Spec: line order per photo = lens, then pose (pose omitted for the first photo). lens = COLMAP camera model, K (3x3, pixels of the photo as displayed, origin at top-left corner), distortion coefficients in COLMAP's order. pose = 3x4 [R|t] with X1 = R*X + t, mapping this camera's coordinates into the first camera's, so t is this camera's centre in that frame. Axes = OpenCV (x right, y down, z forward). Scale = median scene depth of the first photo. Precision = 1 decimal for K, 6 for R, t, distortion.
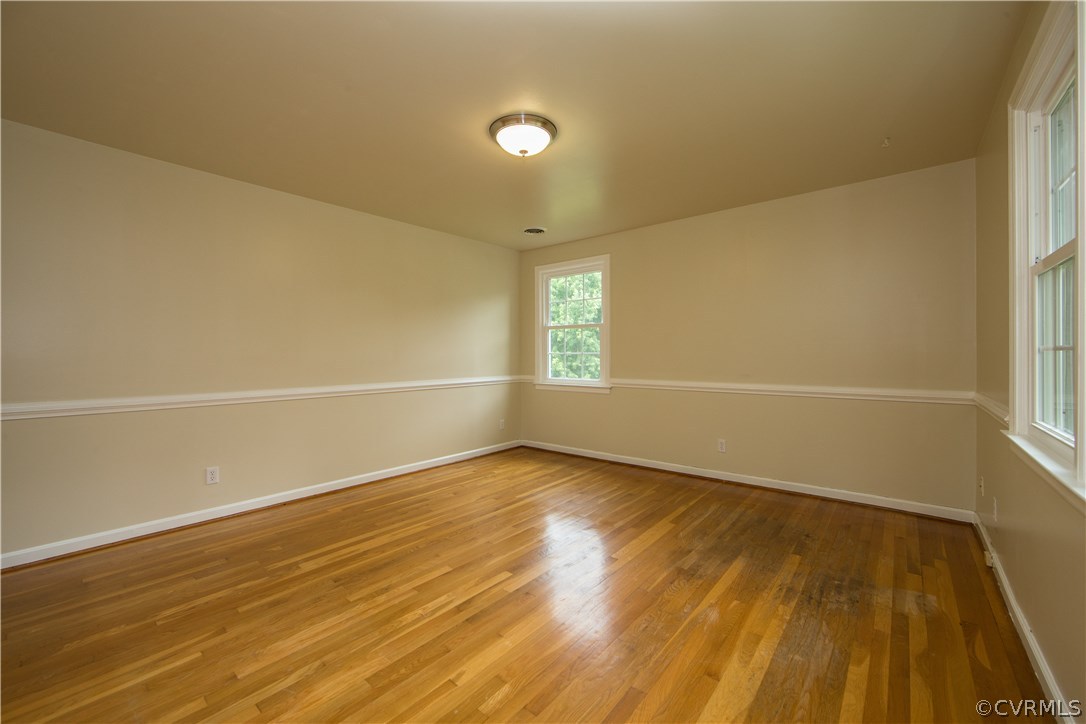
lens RADIAL K [[433.5, 0, 550.5], [0, 433.5, 348.4], [0, 0, 1]] dist [-0.003083, 0.000095]
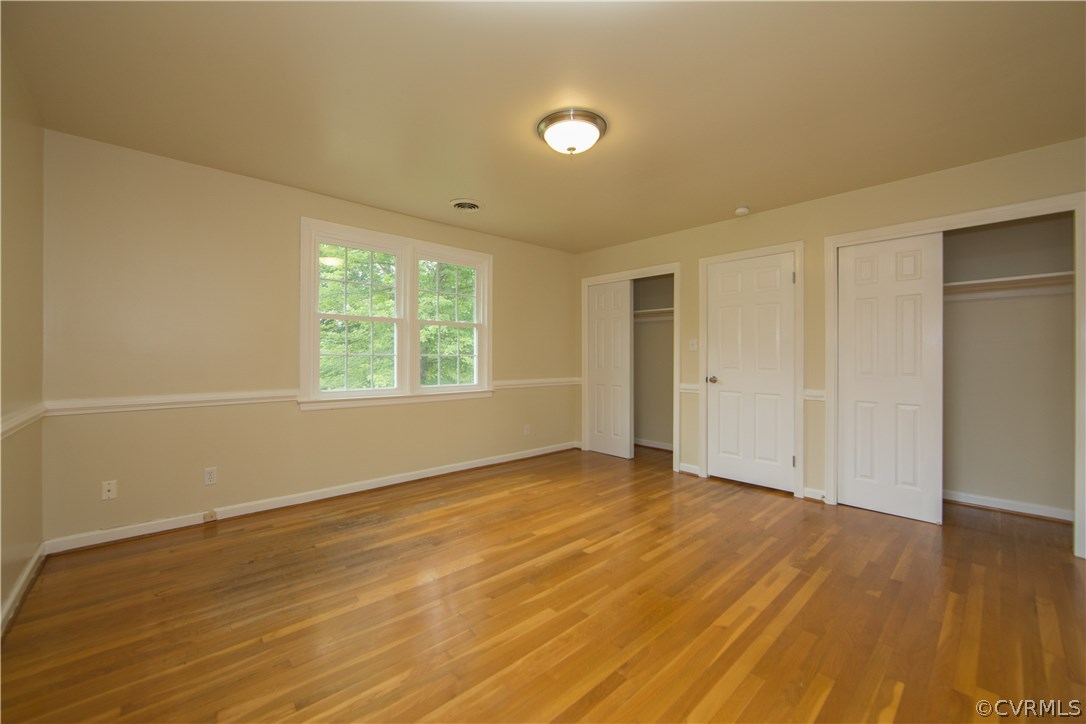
lens RADIAL K [[427.4, 0, 551.6], [0, 427.4, 354.9], [0, 0, 1]] dist [-0.006472, 0.000156]
pose [[-0.993170, -0.002543, 0.116652, -0.125123], [-0.005164, 0.999741, -0.022165, 0.030659], [-0.116565, -0.022616, -0.992926, 1.977467]]
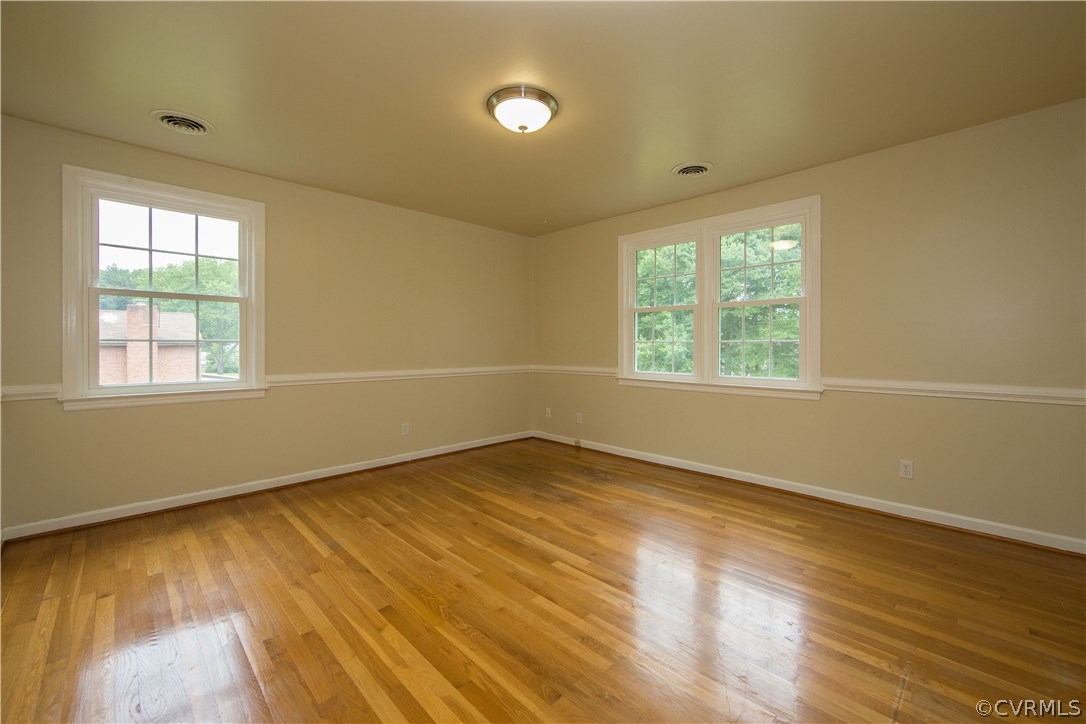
lens RADIAL K [[443.2, 0, 552.7], [0, 443.2, 341.9], [0, 0, 1]] dist [-0.008408, -0.000261]
pose [[0.093236, 0.009486, 0.995599, -1.029915], [-0.014587, 0.999860, -0.008161, 0.021162], [-0.995537, -0.013762, 0.093362, 0.855546]]
